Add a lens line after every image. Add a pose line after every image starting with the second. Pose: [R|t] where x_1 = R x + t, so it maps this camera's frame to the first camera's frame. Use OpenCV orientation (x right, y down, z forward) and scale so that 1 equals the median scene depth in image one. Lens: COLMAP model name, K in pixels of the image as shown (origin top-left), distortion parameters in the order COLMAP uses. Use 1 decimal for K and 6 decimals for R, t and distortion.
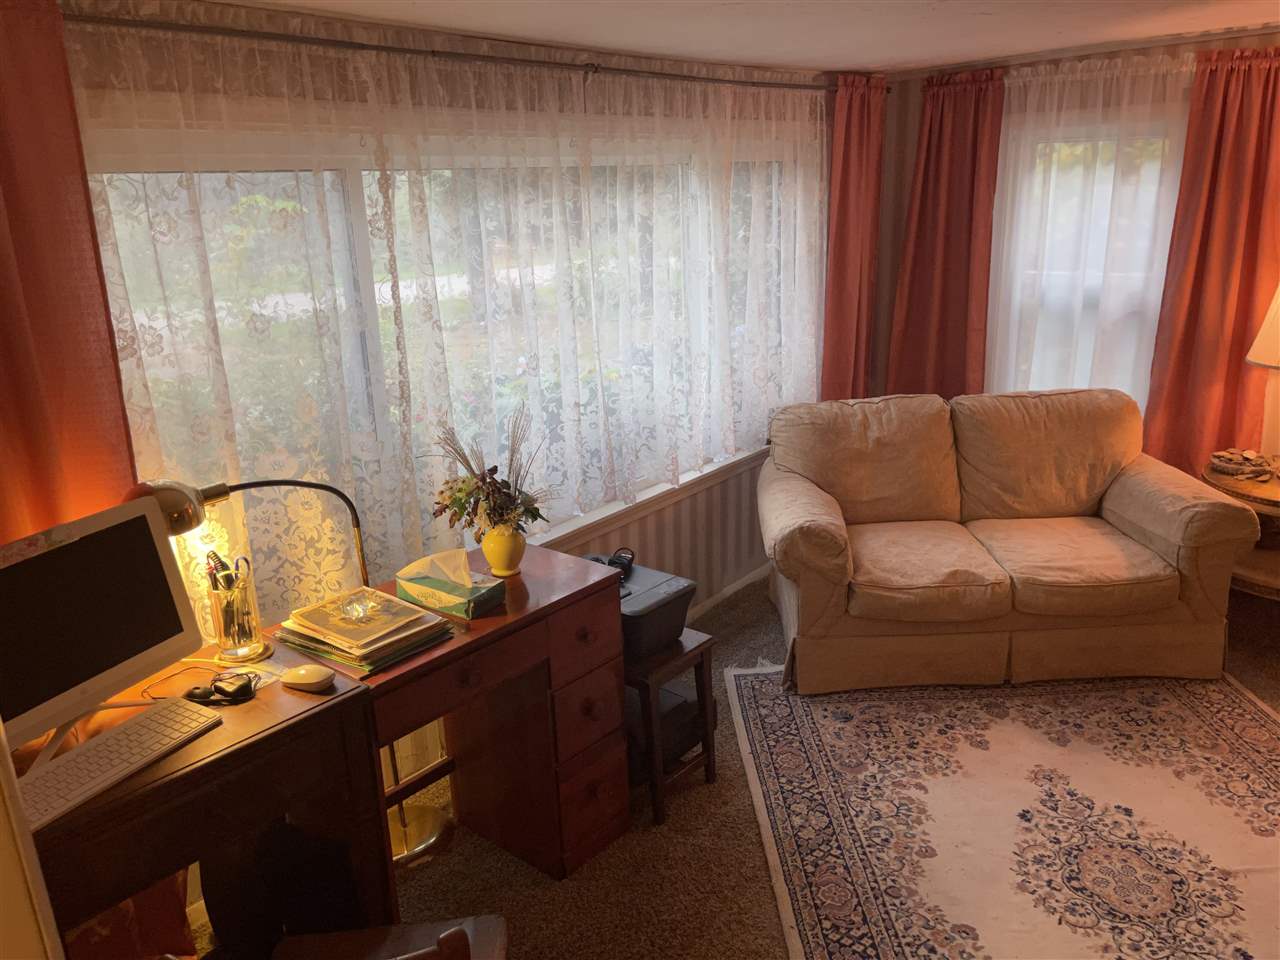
lens RADIAL K [[957.6, 0, 644.4], [0, 957.6, 478.2], [0, 0, 1]] dist [0.015977, -0.018253]
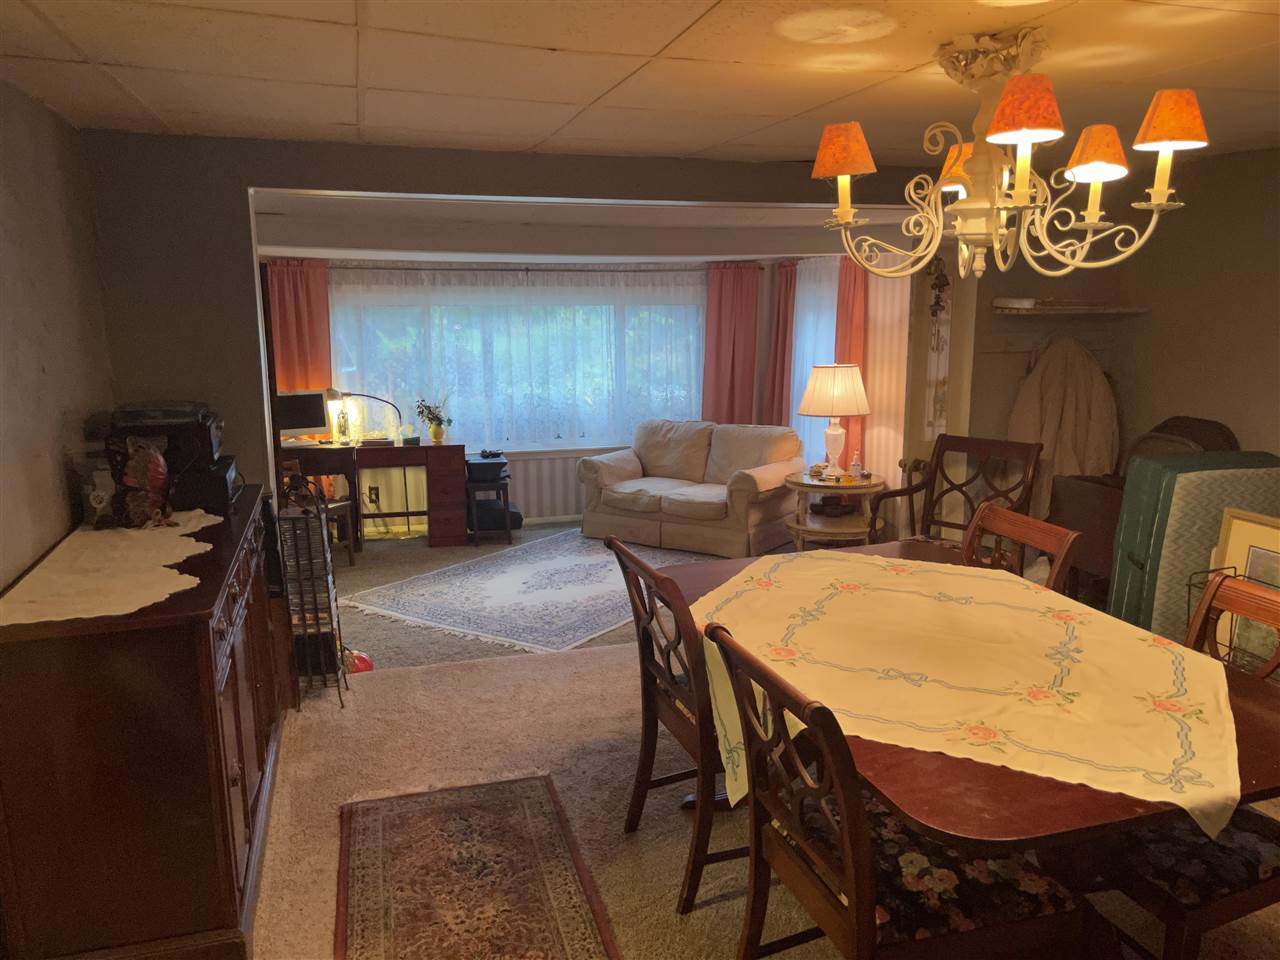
lens RADIAL K [[957.6, 0, 643.7], [0, 957.6, 479.1], [0, 0, 1]] dist [0.015977, -0.018253]
pose [[0.825861, 0.127027, -0.549380, 1.895593], [-0.190875, 0.979754, -0.060398, 0.255915], [0.530585, 0.154743, 0.833387, -1.026237]]
